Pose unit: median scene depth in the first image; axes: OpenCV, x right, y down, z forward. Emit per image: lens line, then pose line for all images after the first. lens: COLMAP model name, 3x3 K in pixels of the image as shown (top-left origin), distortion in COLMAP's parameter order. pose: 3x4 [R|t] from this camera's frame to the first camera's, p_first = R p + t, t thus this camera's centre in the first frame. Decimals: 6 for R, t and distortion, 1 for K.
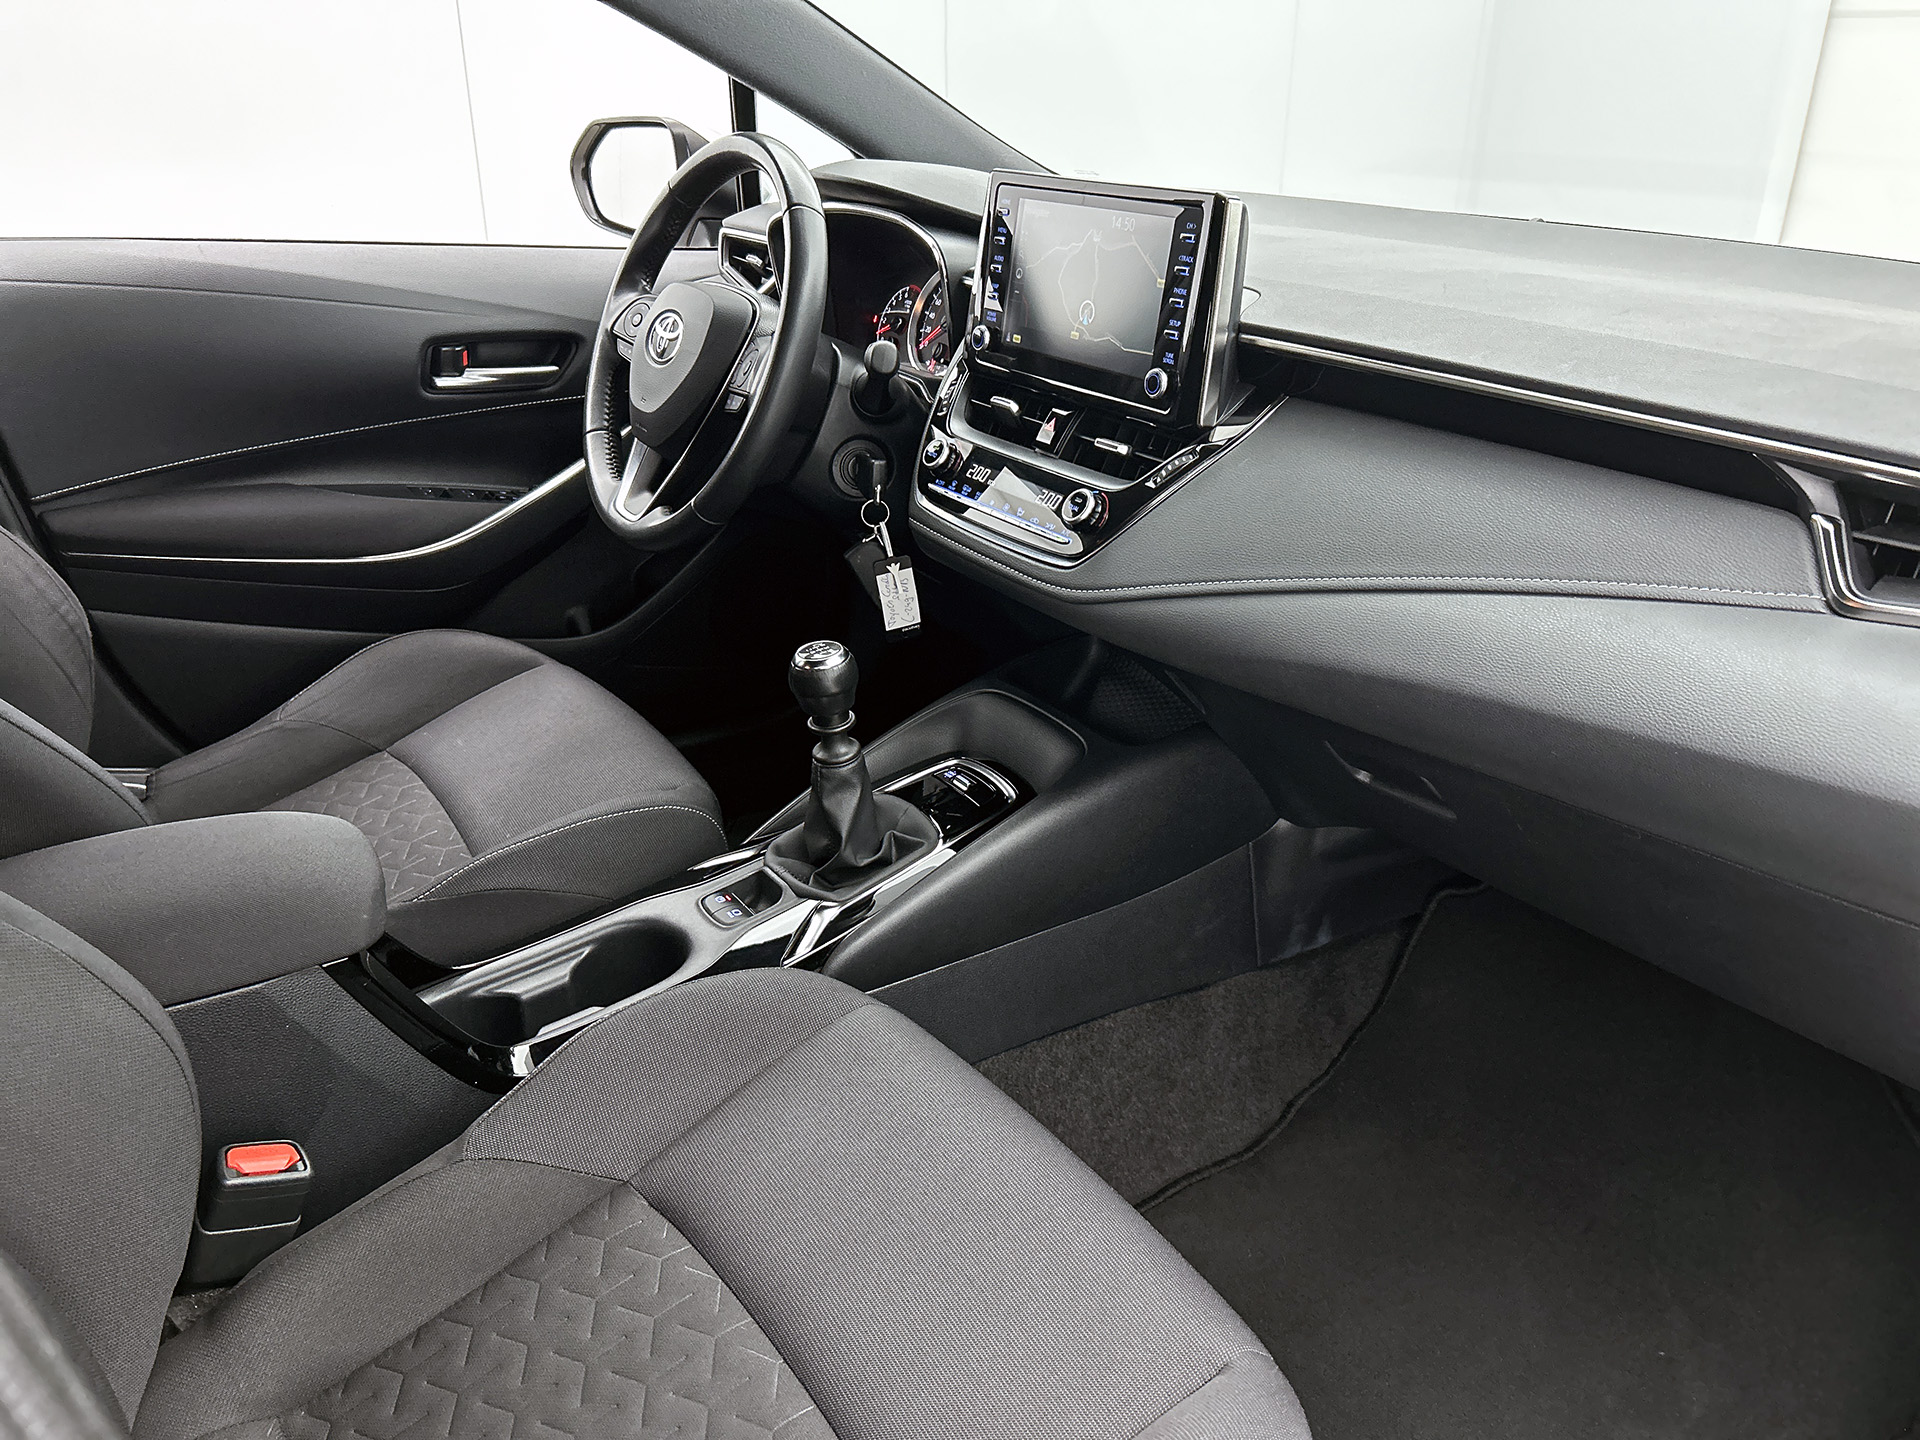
lens RADIAL K [[1457.7, 0, 960.2], [0, 1457.7, 729.6], [0, 0, 1]] dist [0.031051, -0.000368]
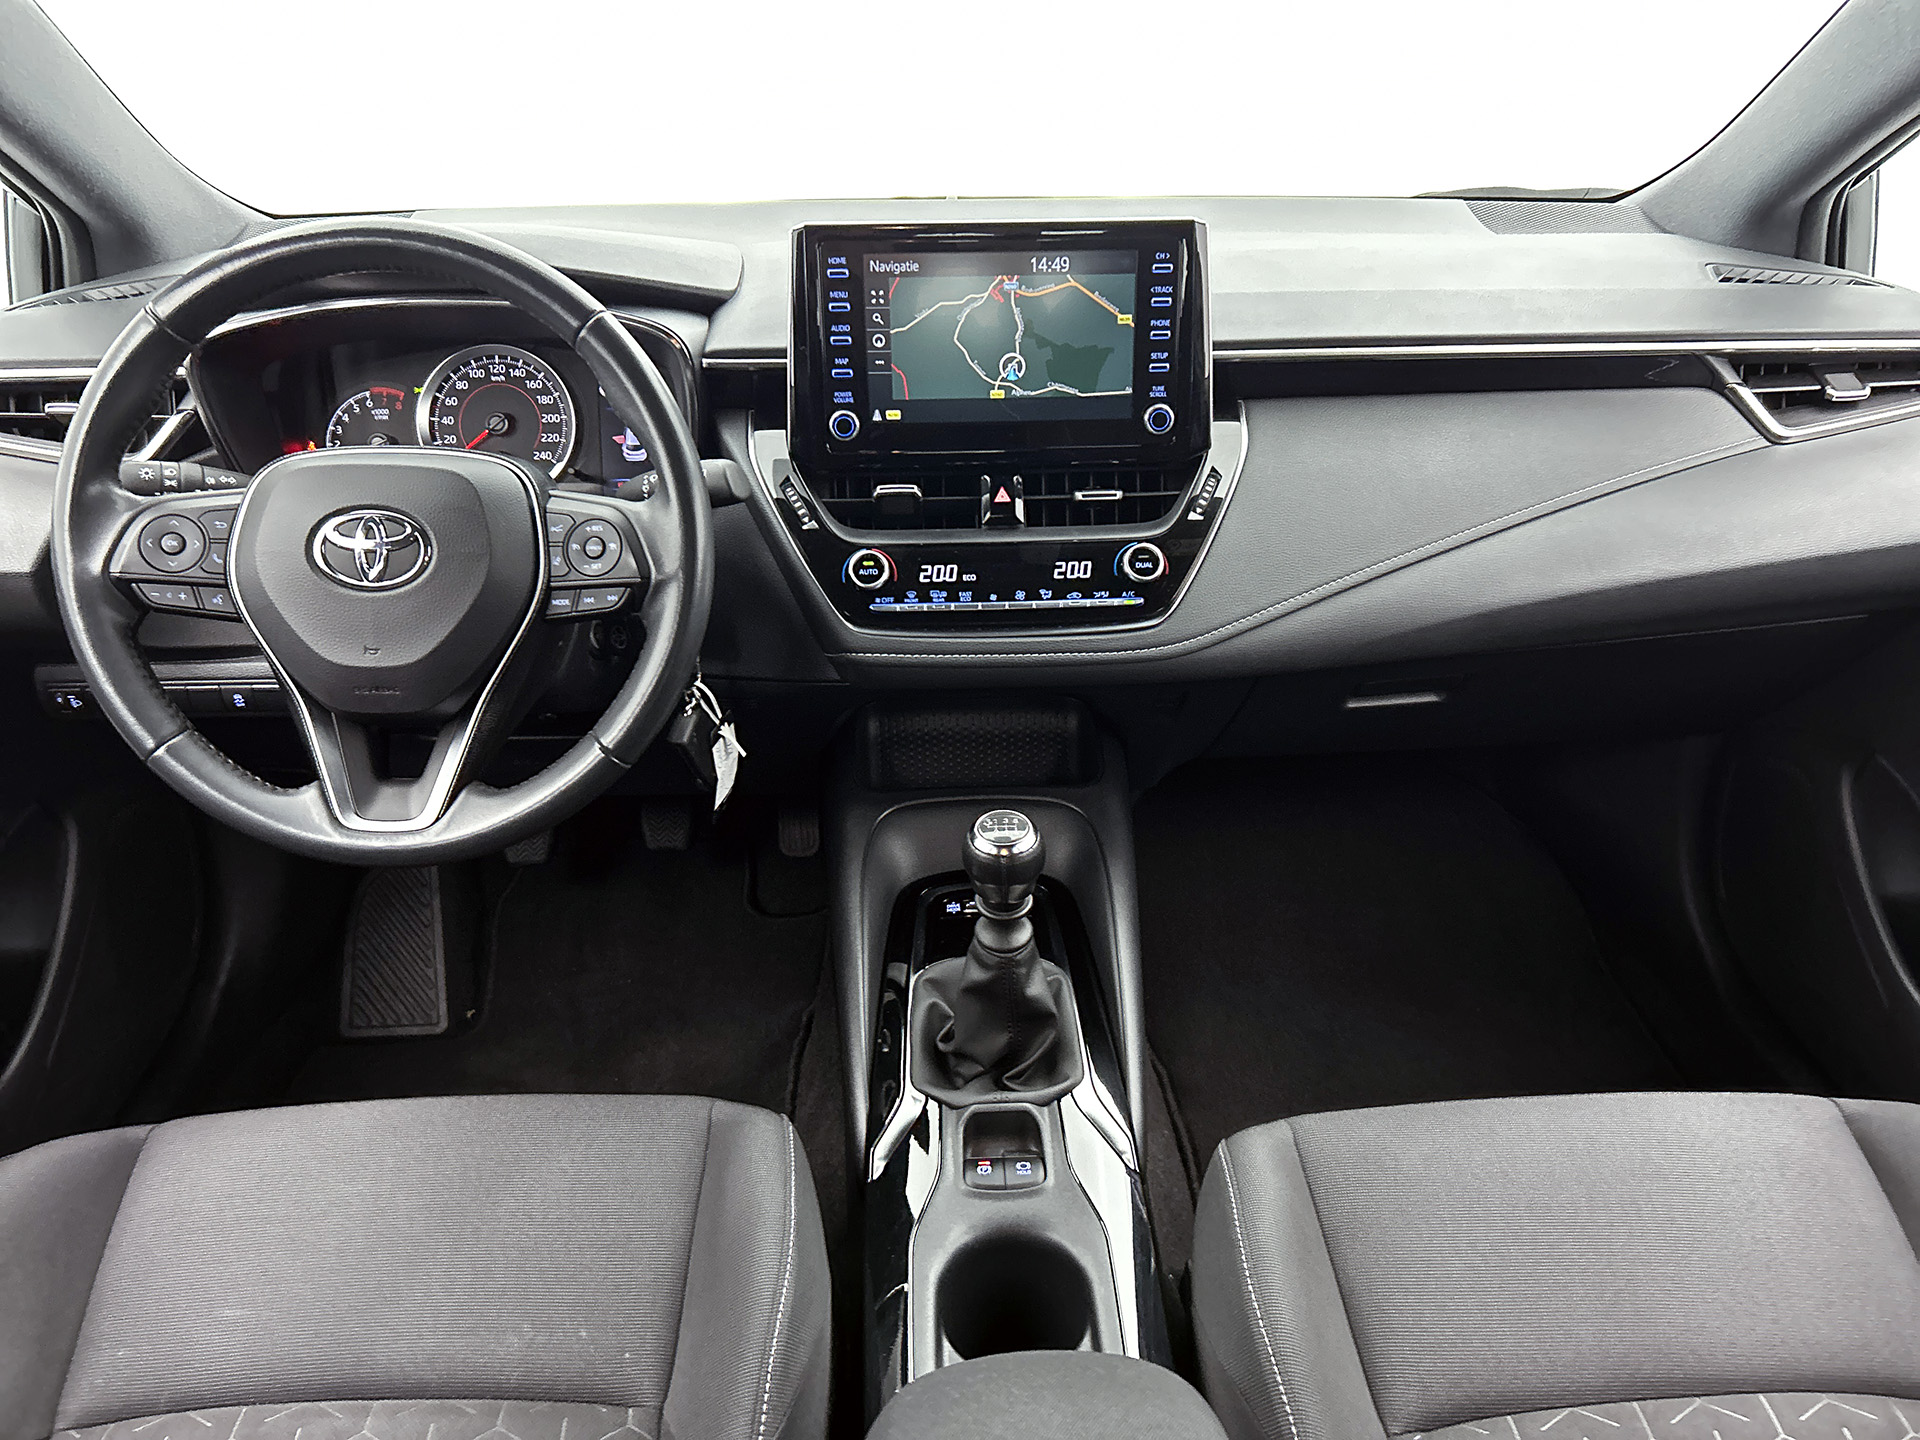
lens RADIAL K [[1457.7, 0, 969.6], [0, 1457.7, 721.9], [0, 0, 1]] dist [0.031051, -0.000368]
pose [[0.523291, -0.400064, 0.752406, -0.666713], [0.362904, 0.903501, 0.228007, -0.287845], [-0.771017, 0.153738, 0.617979, 0.468387]]
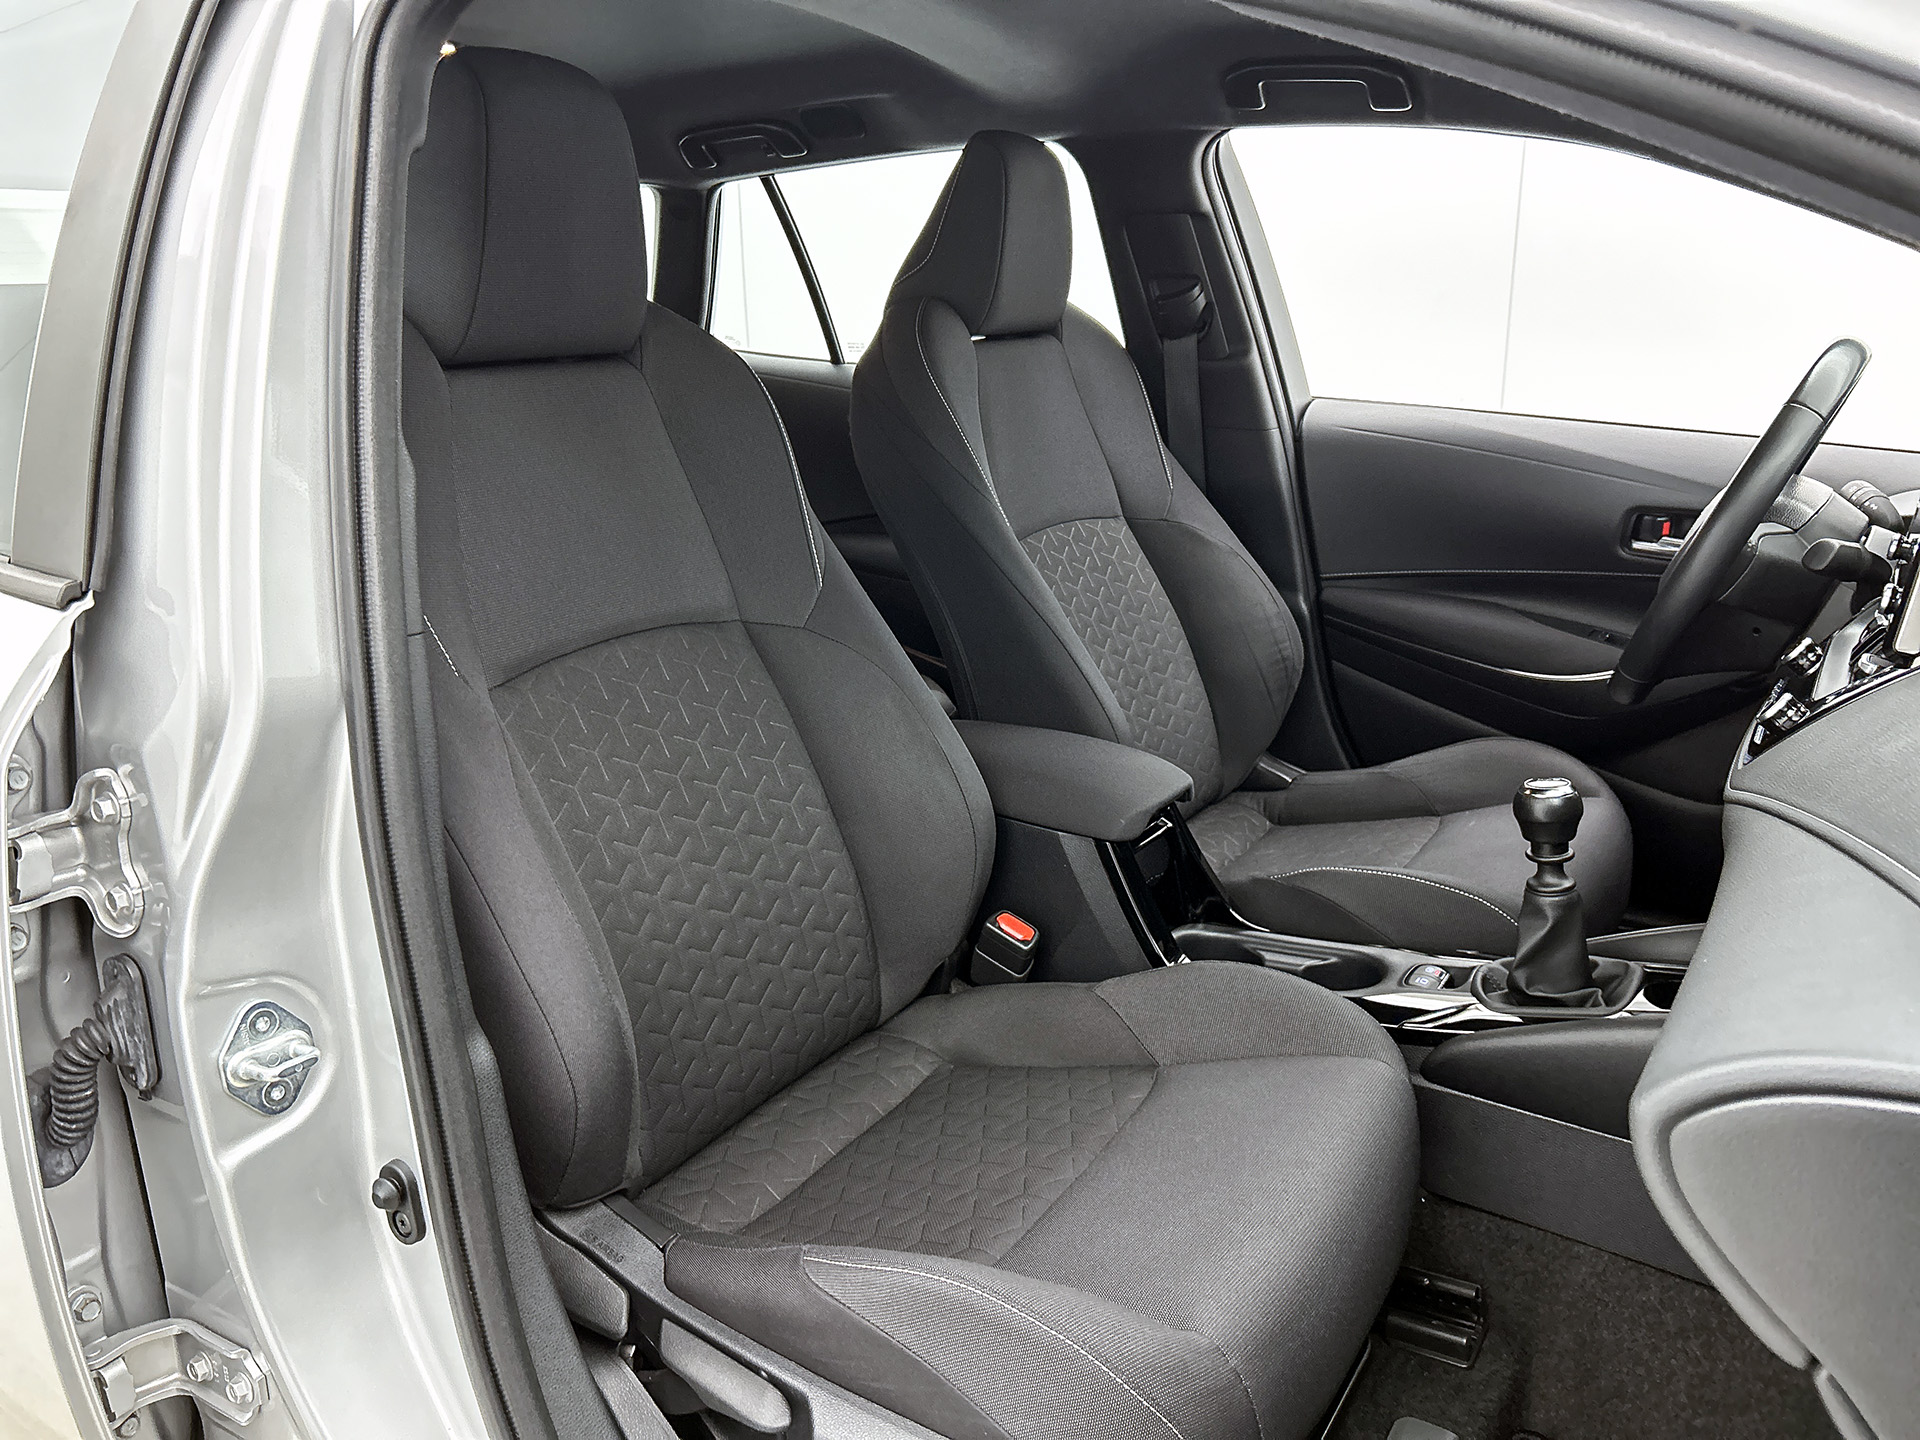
lens RADIAL K [[1457.7, 0, 965.7], [0, 1457.7, 716.4], [0, 0, 1]] dist [0.031051, -0.000368]
pose [[0.392343, 0.241255, -0.887616, 0.666880], [-0.362621, 0.927406, 0.091785, -0.041097], [0.845324, 0.285857, 0.451345, 0.117474]]
